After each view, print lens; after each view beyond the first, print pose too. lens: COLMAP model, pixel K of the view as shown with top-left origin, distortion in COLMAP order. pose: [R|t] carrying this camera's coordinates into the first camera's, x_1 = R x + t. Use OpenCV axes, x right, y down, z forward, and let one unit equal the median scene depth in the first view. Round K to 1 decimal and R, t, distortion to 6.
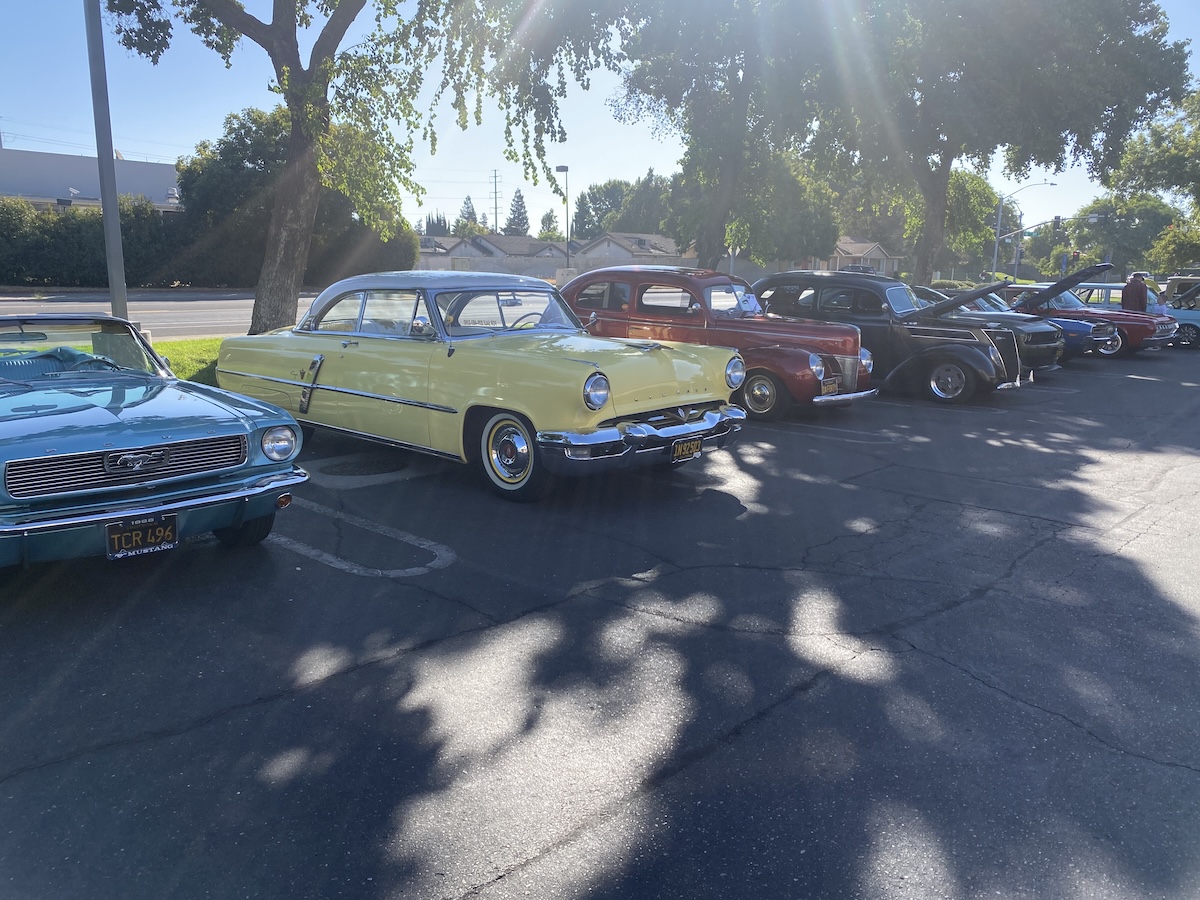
lens RADIAL K [[915.9, 0, 607.4], [0, 915.9, 448.2], [0, 0, 1]] dist [0.013771, -0.001910]
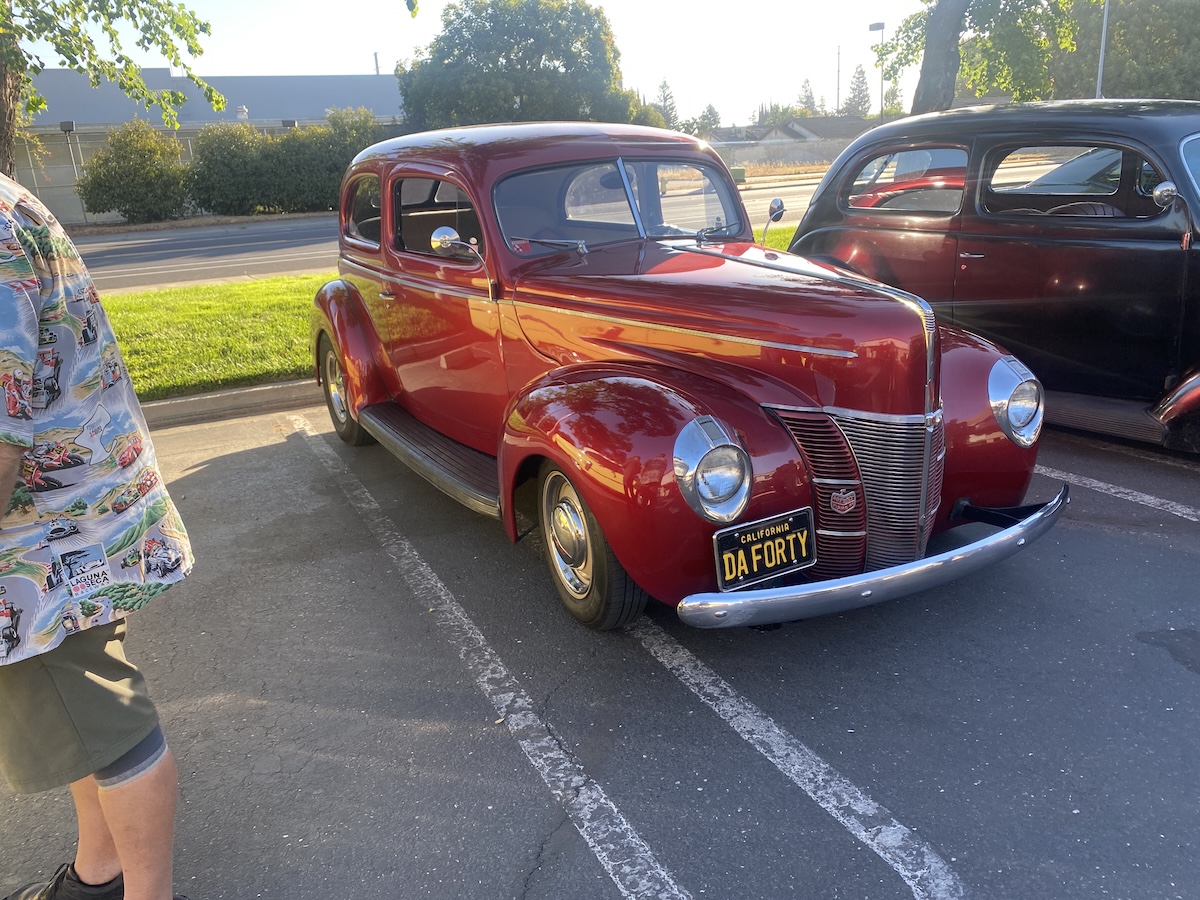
lens RADIAL K [[915.9, 0, 603.2], [0, 915.9, 449.8], [0, 0, 1]] dist [0.013771, -0.001910]
pose [[0.932893, 0.033240, -0.358617, 0.046301], [0.007217, 0.993807, 0.110889, -0.019500], [0.360082, -0.106036, 0.926875, 0.117440]]
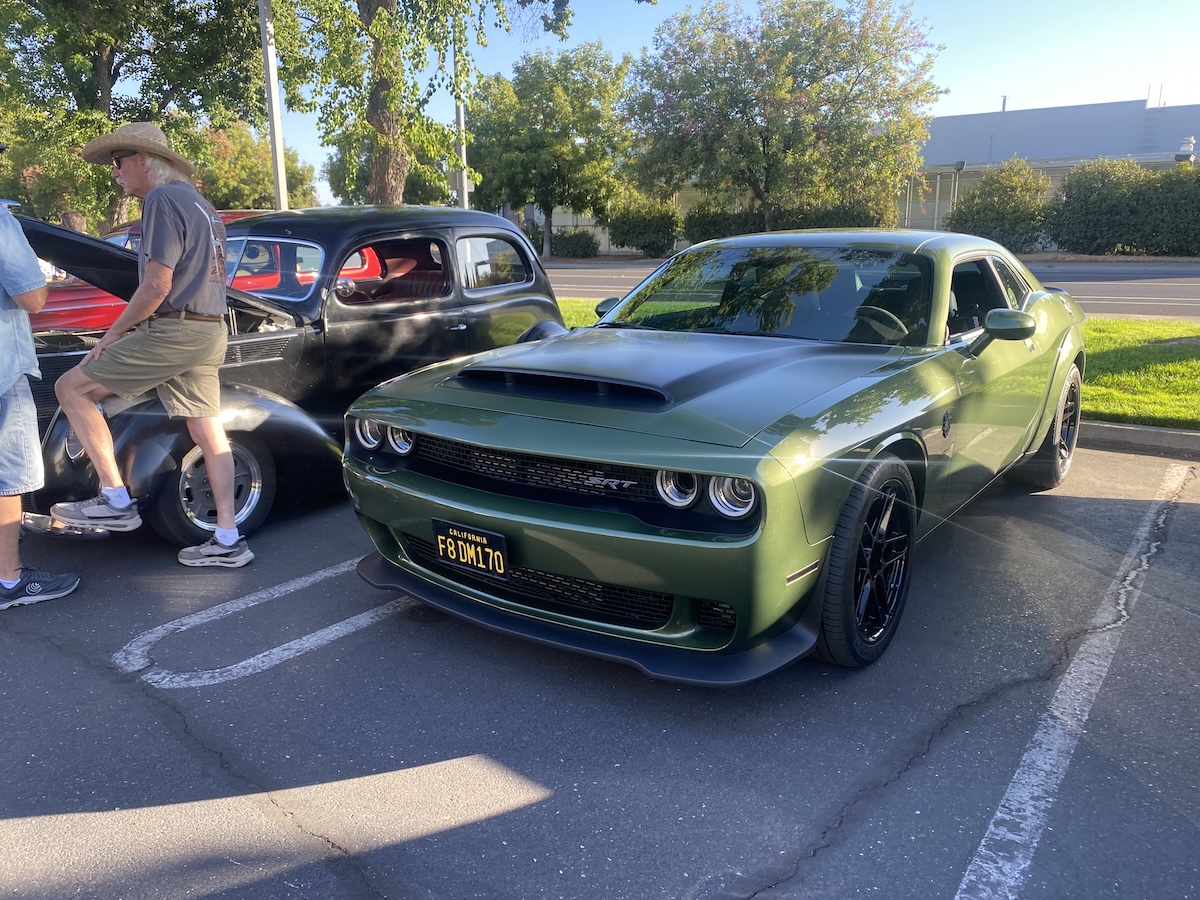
lens RADIAL K [[915.9, 0, 593.0], [0, 915.9, 462.3], [0, 0, 1]] dist [0.013771, -0.001910]
pose [[0.105585, 0.222616, -0.969172, 0.164368], [-0.180772, 0.962677, 0.201431, -0.039606], [0.977841, 0.153932, 0.141887, 0.231400]]
